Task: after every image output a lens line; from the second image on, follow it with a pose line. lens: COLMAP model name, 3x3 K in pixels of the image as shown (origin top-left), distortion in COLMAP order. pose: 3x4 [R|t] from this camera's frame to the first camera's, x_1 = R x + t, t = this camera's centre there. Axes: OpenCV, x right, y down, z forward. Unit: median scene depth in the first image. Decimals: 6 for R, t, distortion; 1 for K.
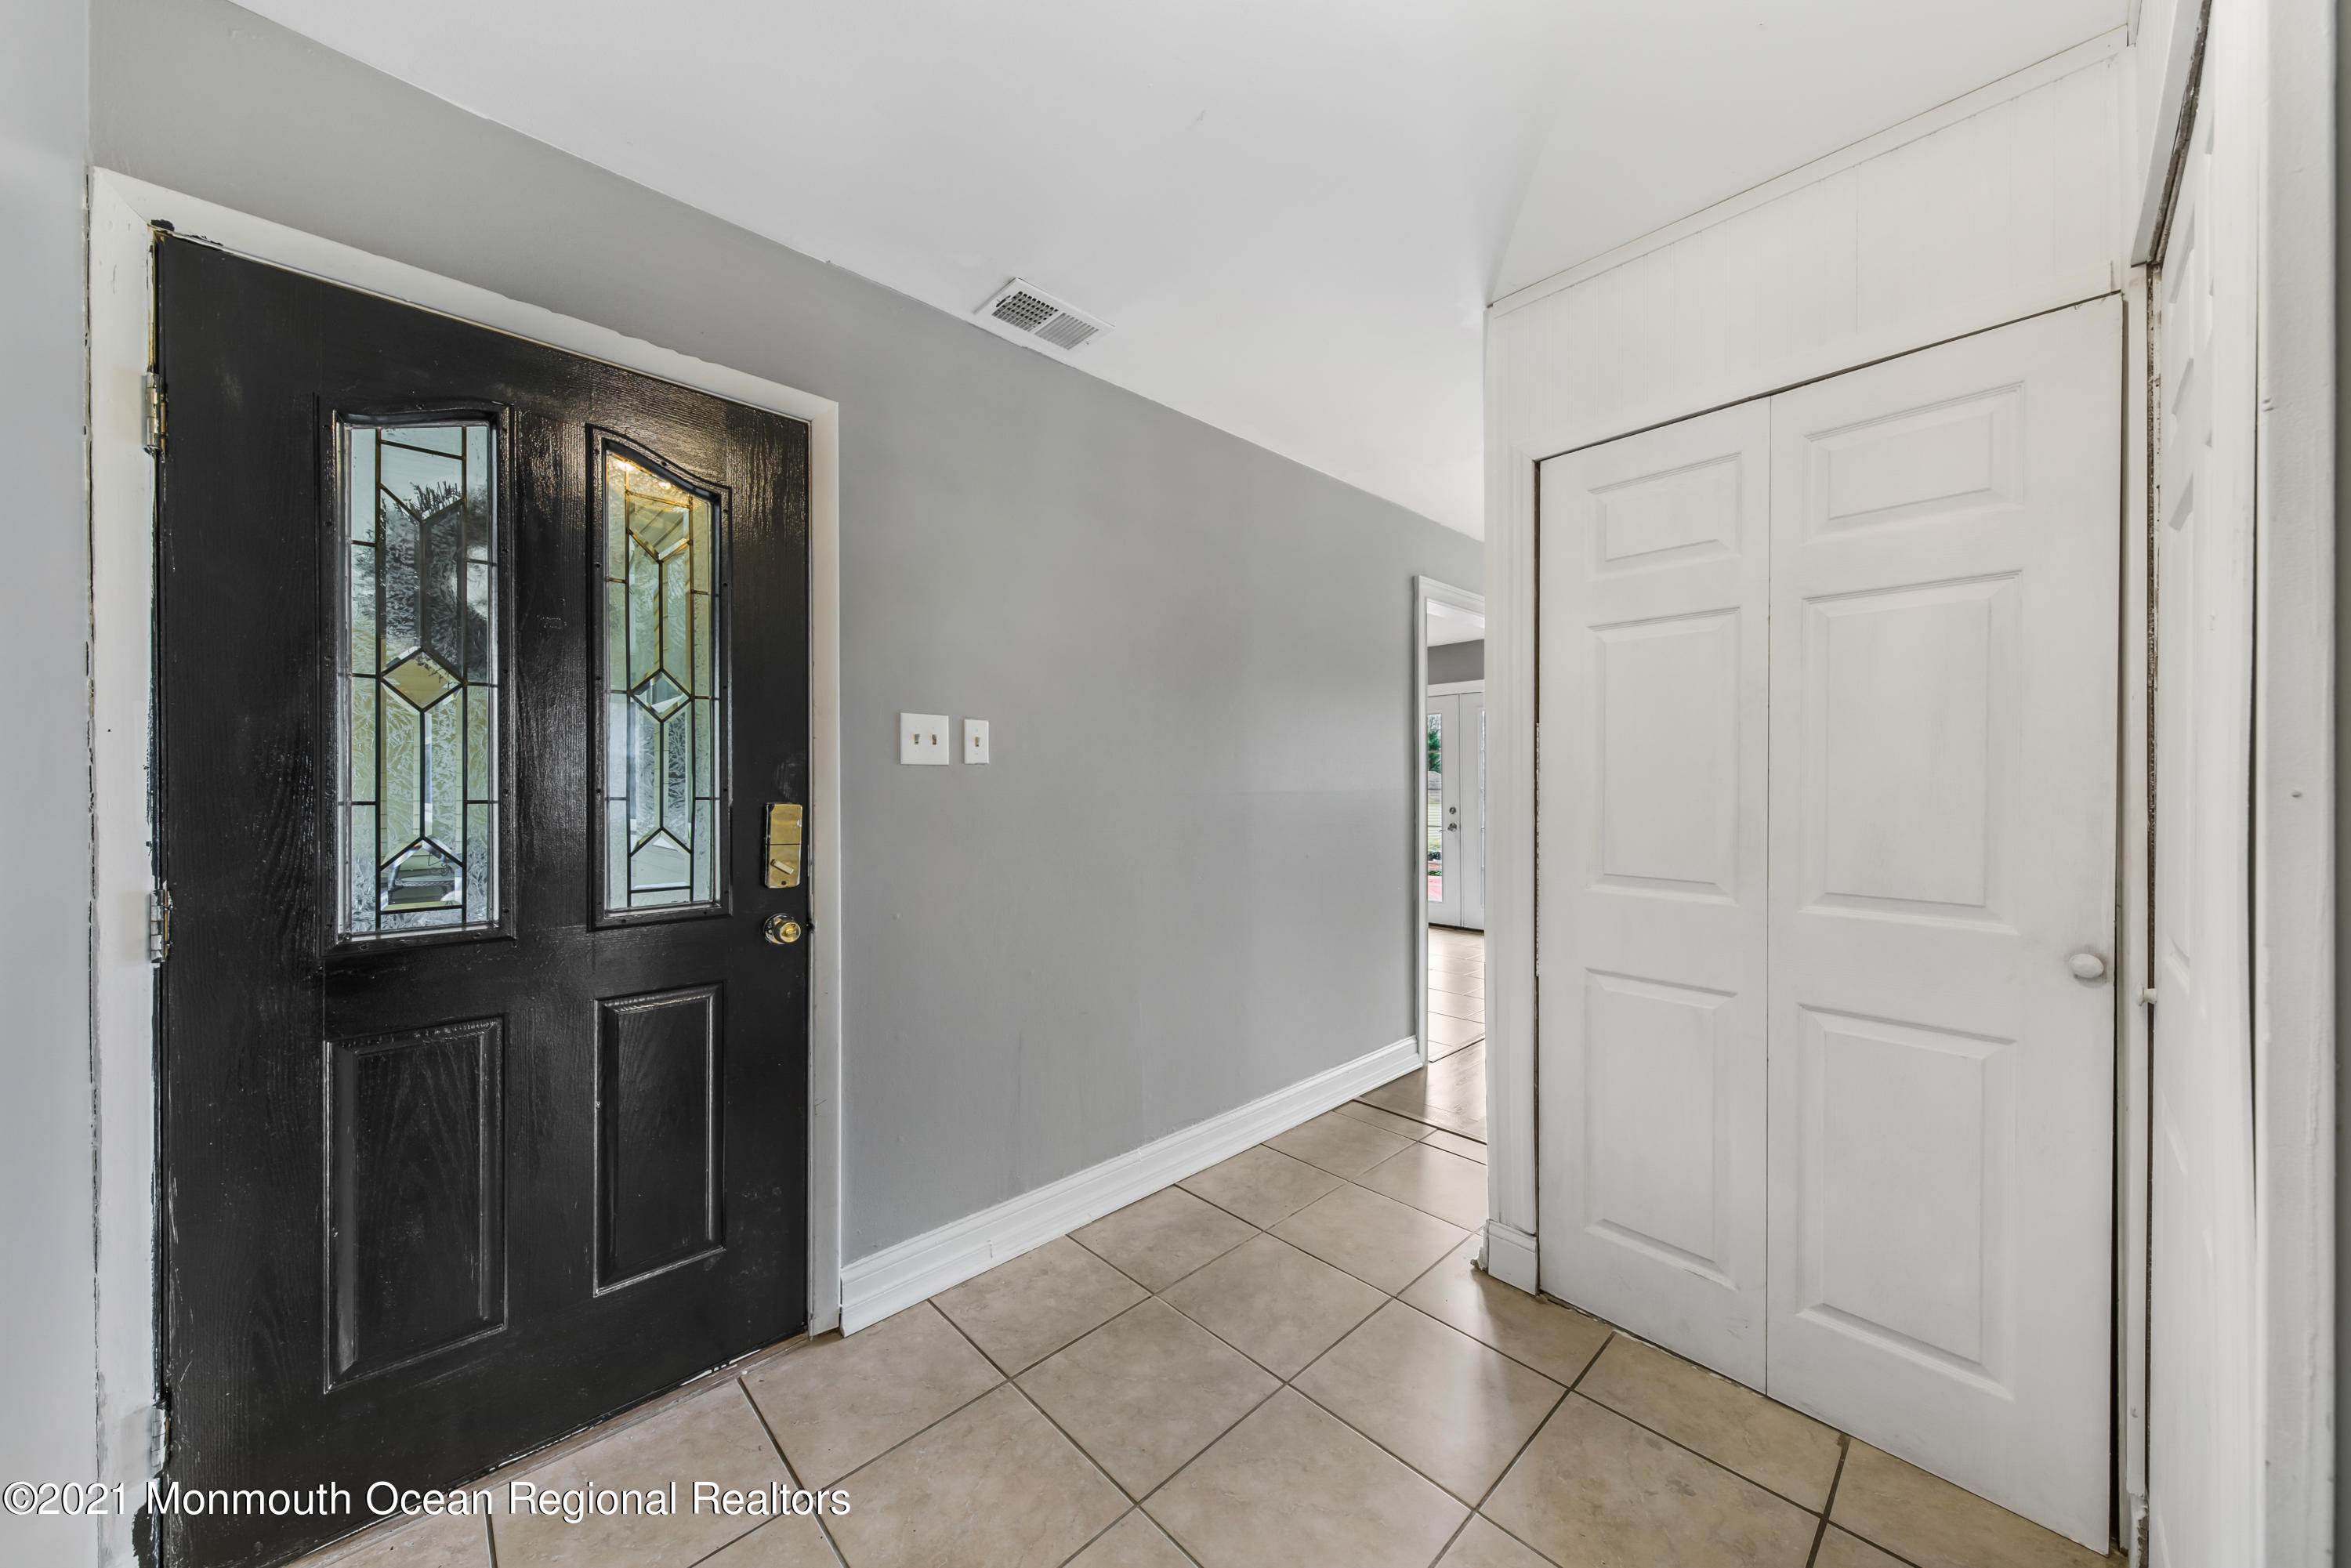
lens RADIAL K [[825.7, 0, 1175.6], [0, 825.7, 779.4], [0, 0, 1]] dist [0.002098, -0.000946]
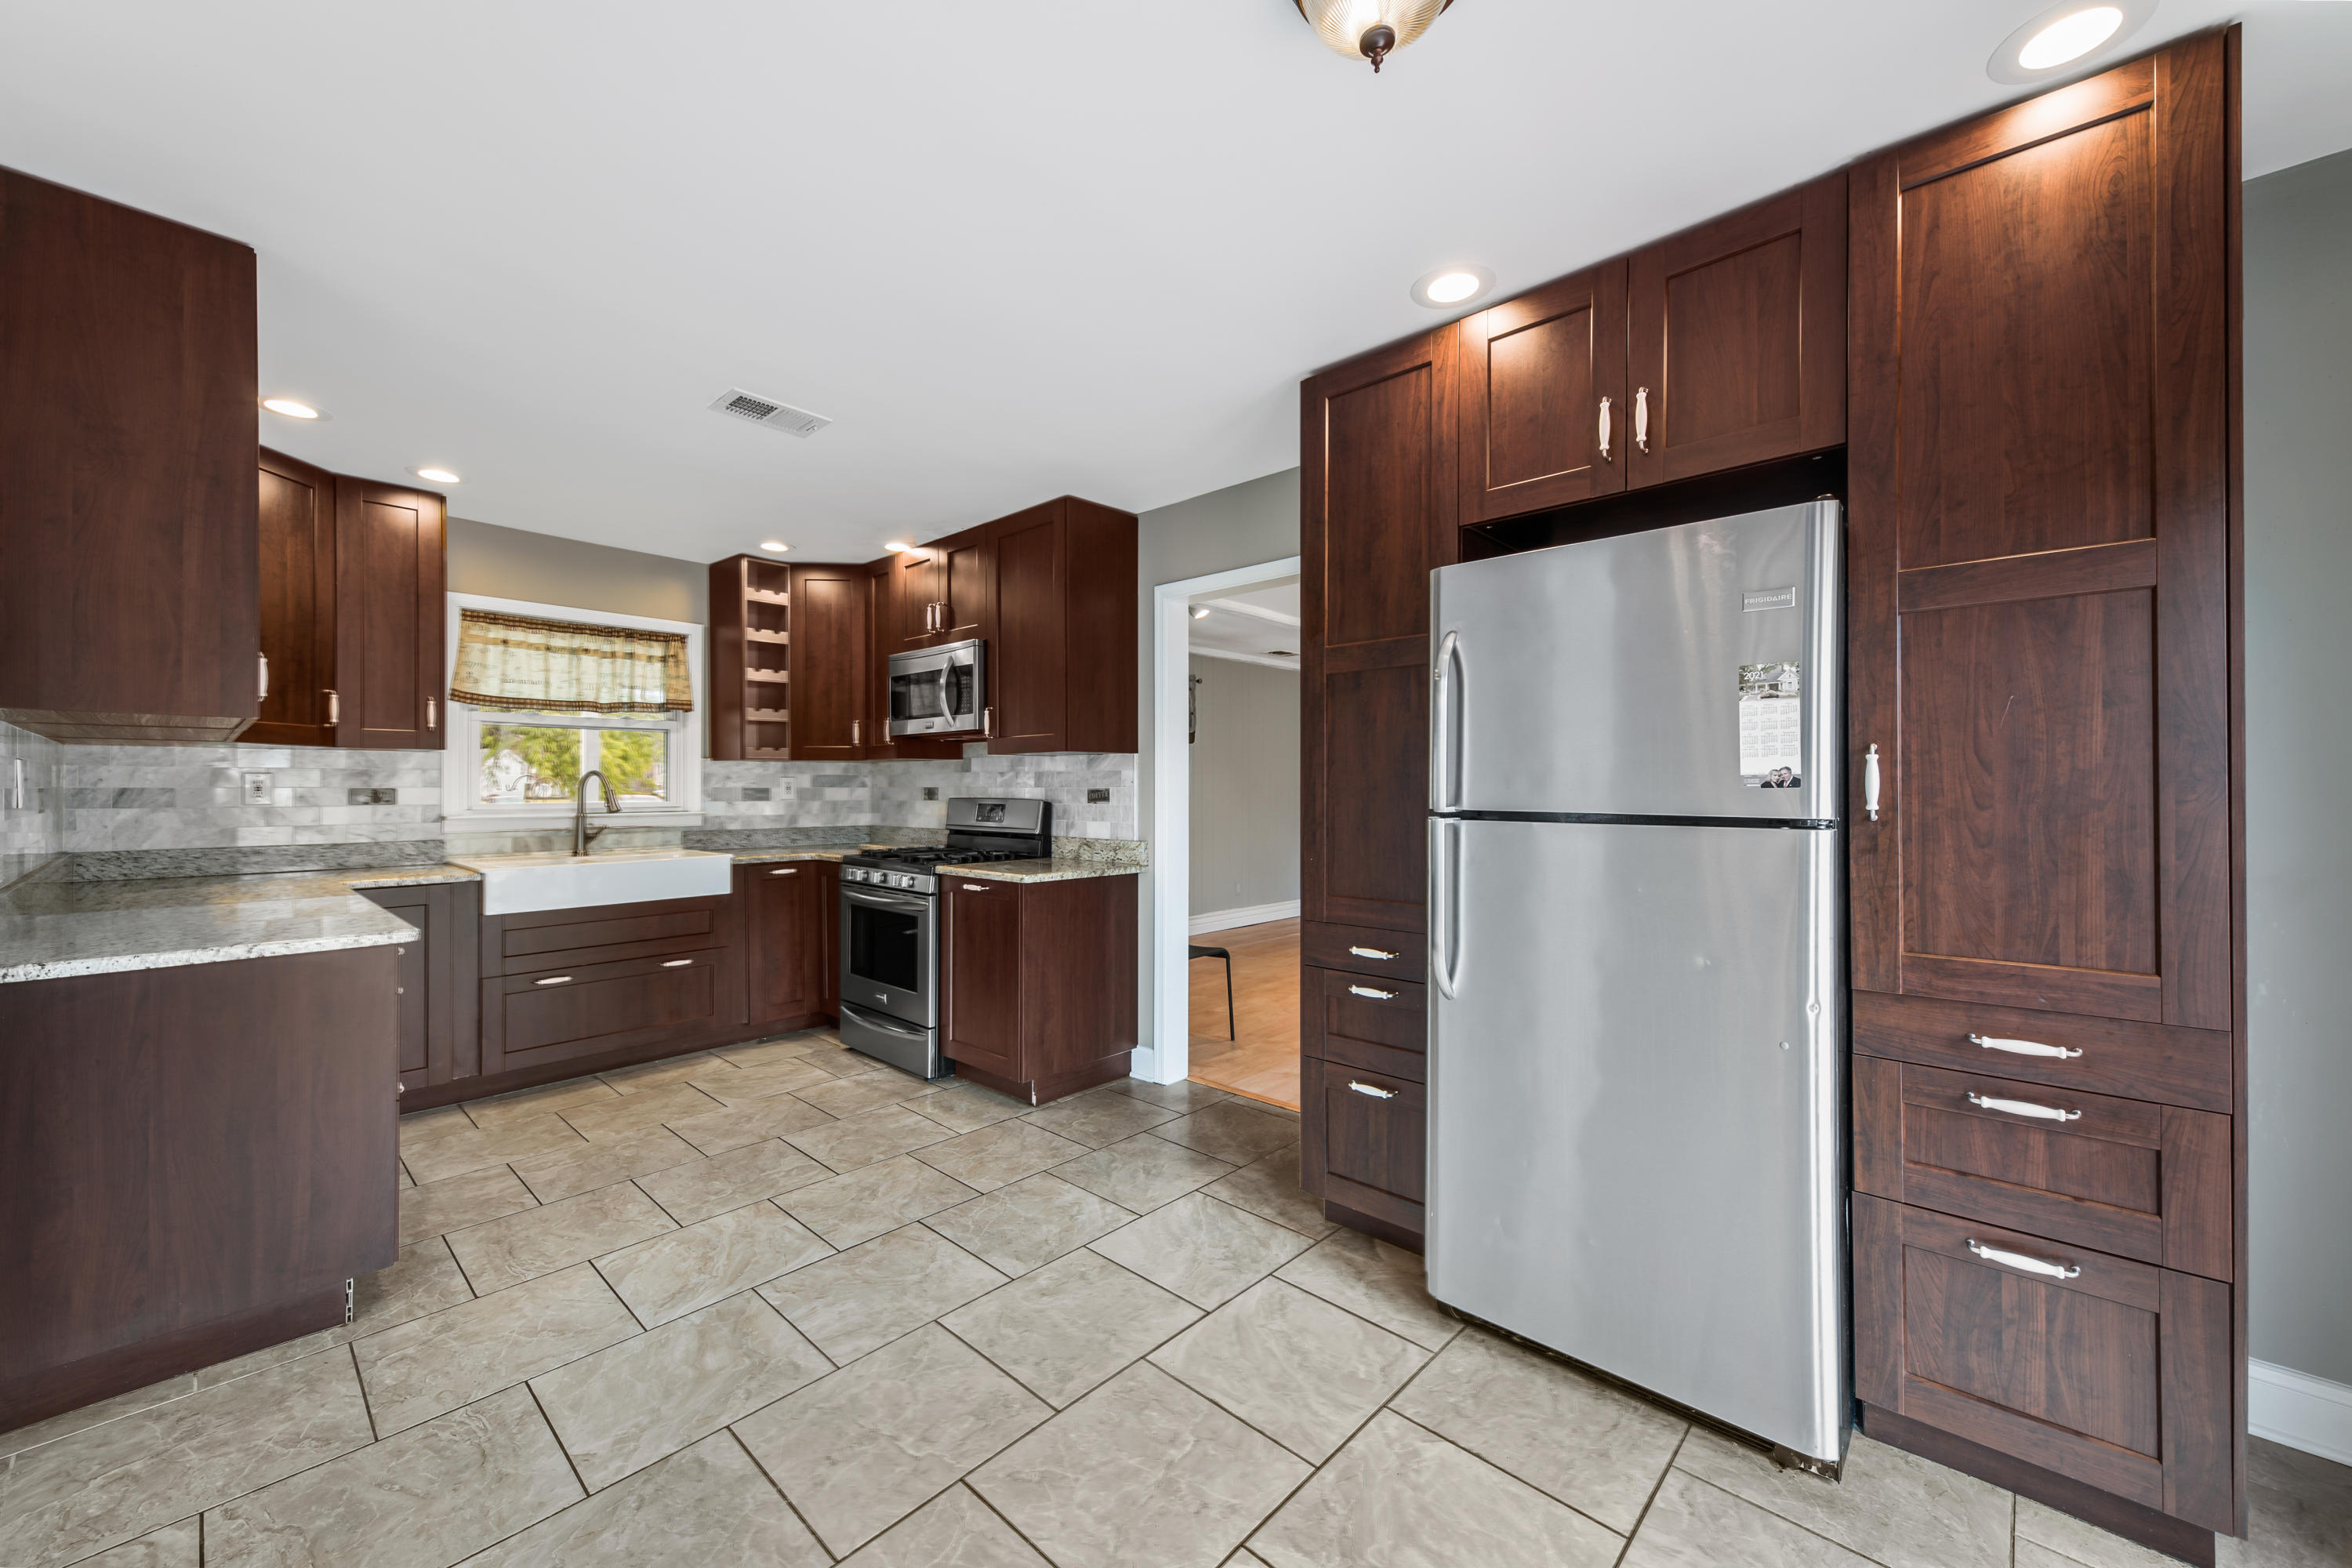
lens RADIAL K [[905.4, 0, 1156.5], [0, 905.4, 781.4], [0, 0, 1]] dist [0.010955, -0.000428]
pose [[0.044177, -0.008320, -0.998989, -0.547171], [-0.004009, 0.999956, -0.008505, 0.016657], [0.999016, 0.004381, 0.044142, 0.826731]]
